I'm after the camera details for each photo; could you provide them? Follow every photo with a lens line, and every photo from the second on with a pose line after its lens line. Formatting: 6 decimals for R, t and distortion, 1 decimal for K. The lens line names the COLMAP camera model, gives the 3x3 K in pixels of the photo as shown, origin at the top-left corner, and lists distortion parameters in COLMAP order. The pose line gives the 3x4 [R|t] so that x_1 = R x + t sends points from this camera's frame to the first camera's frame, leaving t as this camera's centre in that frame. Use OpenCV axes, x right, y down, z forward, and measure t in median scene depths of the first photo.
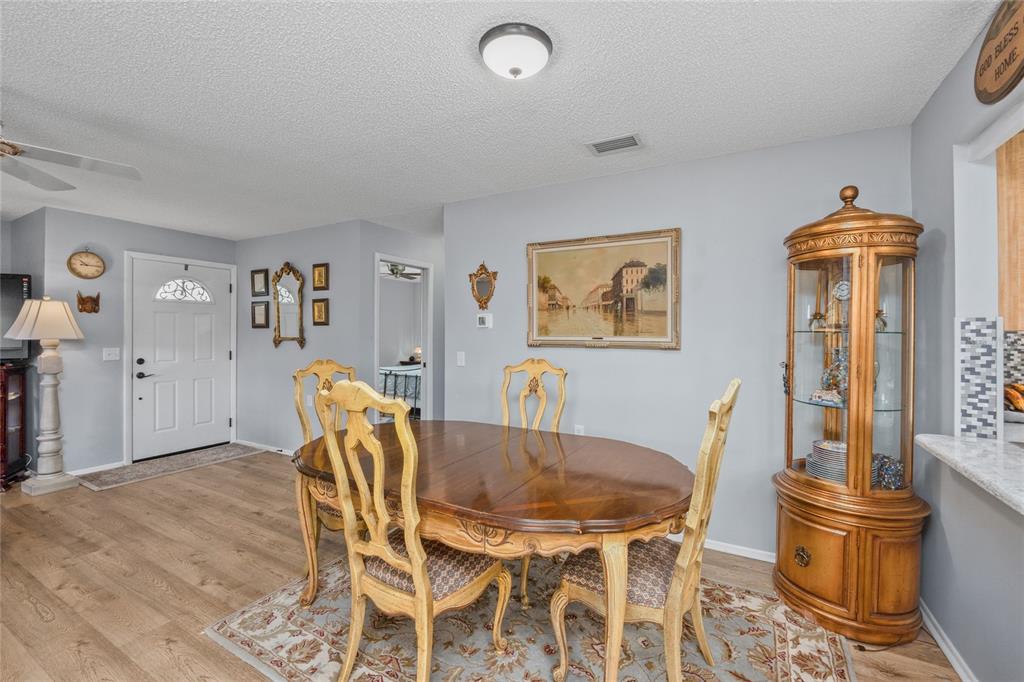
lens RADIAL K [[431.2, 0, 511.6], [0, 431.2, 333.9], [0, 0, 1]] dist [-0.003664, -0.000311]
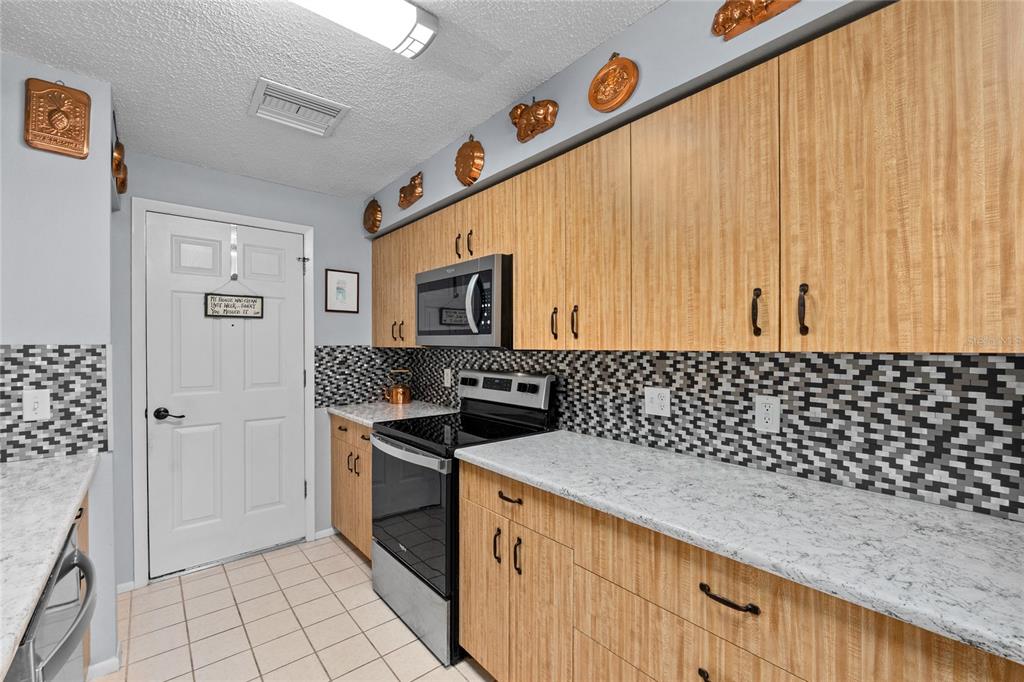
lens RADIAL K [[431.2, 0, 512.9], [0, 431.2, 347.4], [0, 0, 1]] dist [-0.003664, -0.000311]
pose [[0.337009, -0.005802, 0.941483, 0.534644], [0.010244, 0.999944, 0.002495, 0.001723], [-0.941446, 0.008804, 0.337050, 0.116363]]
